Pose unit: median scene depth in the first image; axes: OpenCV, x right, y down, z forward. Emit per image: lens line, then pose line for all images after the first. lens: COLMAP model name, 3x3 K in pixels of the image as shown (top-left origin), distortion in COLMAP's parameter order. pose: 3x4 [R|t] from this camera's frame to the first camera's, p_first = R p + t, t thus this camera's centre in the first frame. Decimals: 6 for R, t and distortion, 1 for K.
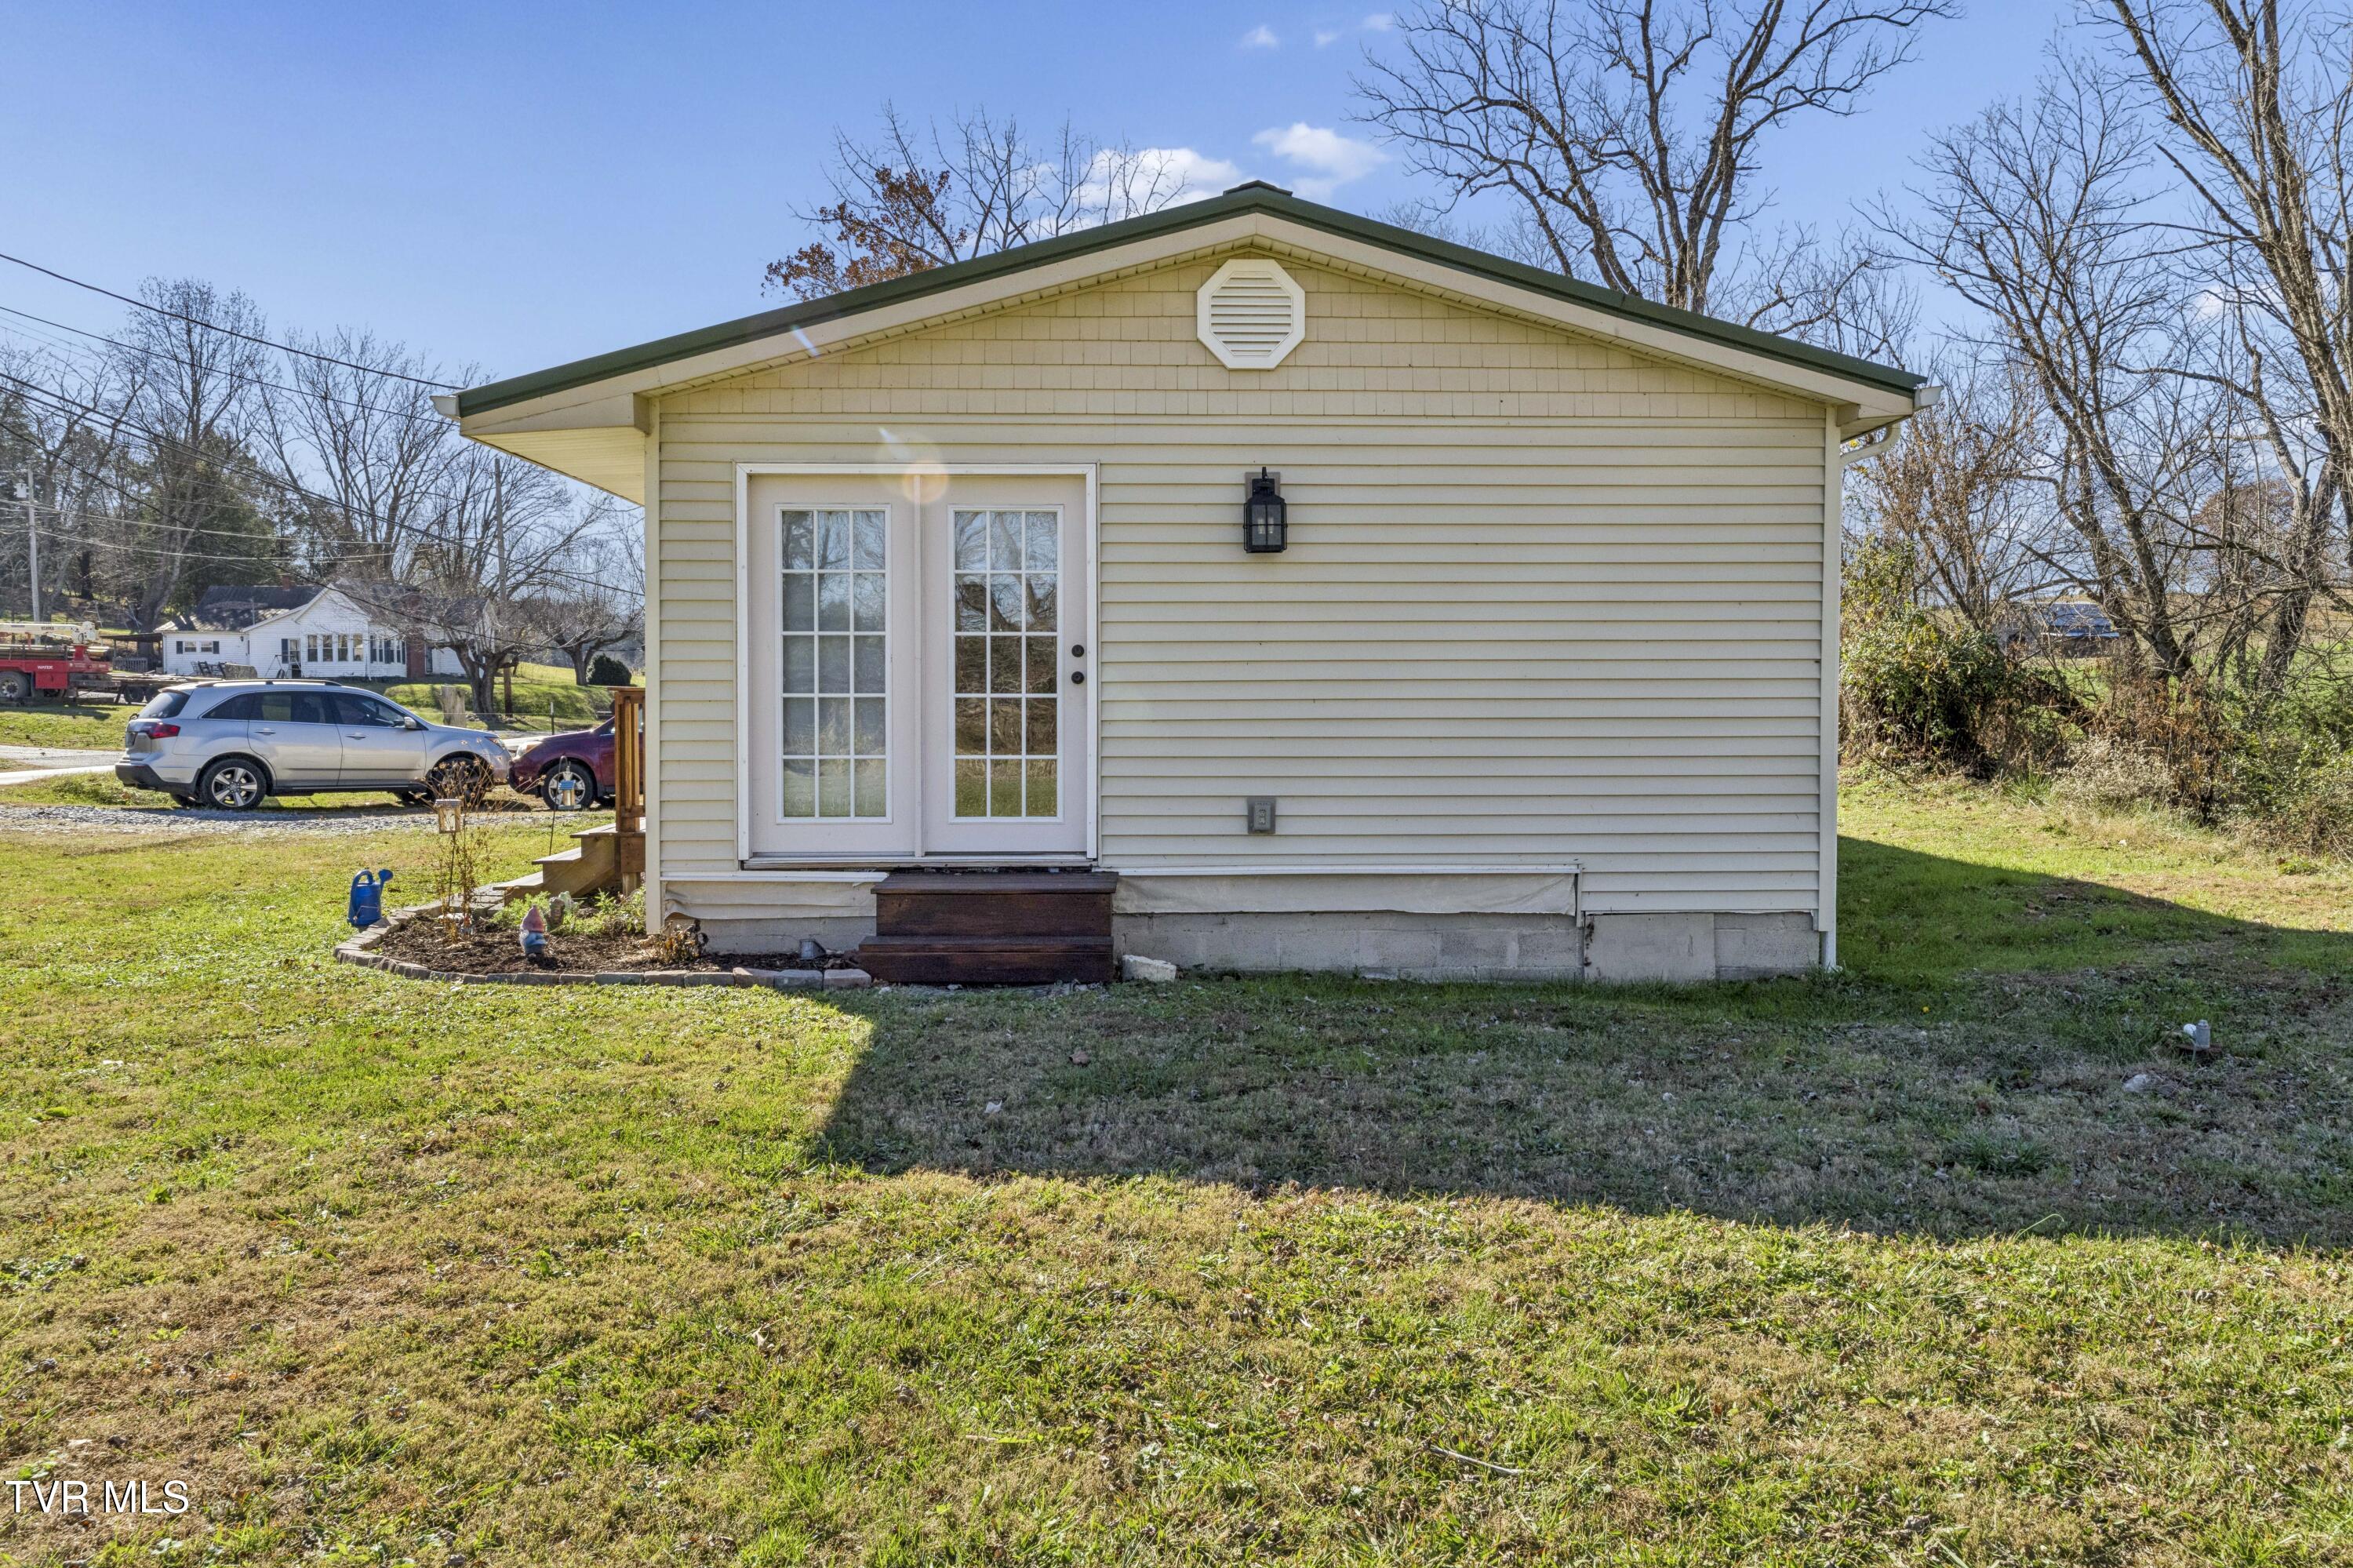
lens RADIAL K [[1609.4, 0, 1175.4], [0, 1609.4, 788.9], [0, 0, 1]] dist [0.006534, -0.003206]
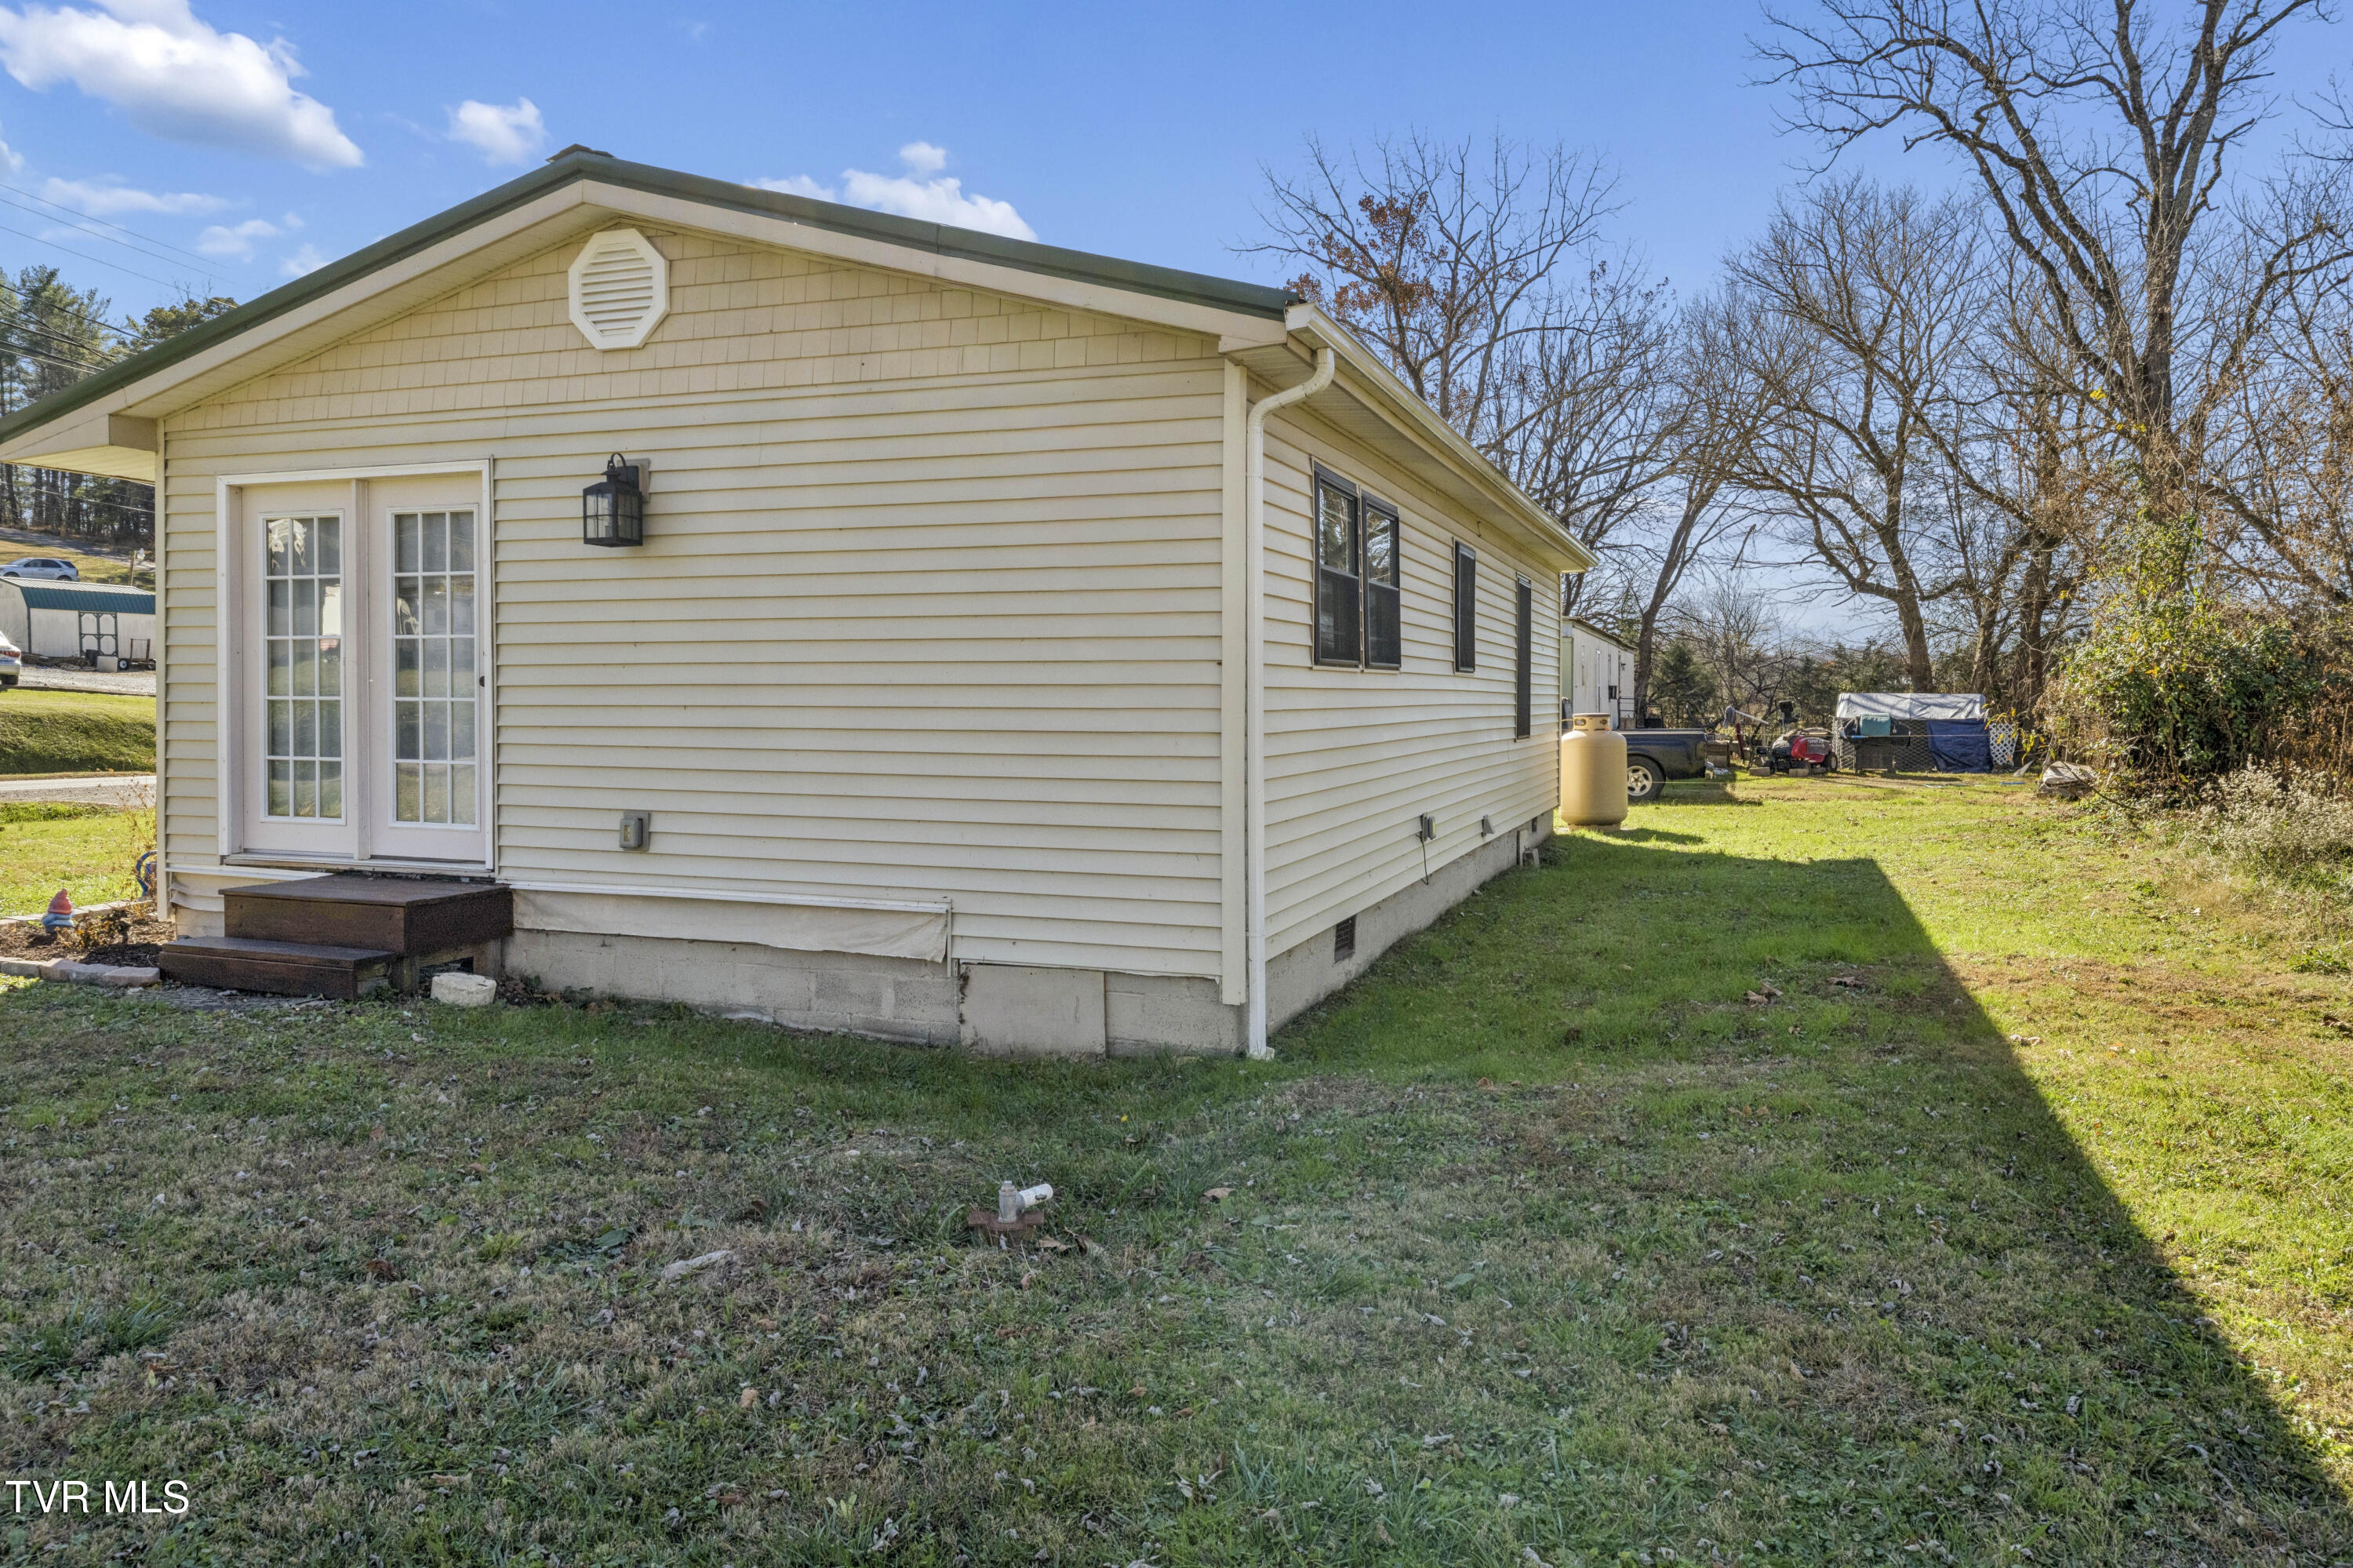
lens RADIAL K [[1554.4, 0, 1176.6], [0, 1554.4, 772.8], [0, 0, 1]] dist [0.001481, 0.000962]
pose [[0.931339, 0.022931, -0.363430, 0.665975], [-0.028135, 0.999563, -0.009032, -0.017727], [0.363064, 0.018637, 0.931578, 0.283269]]
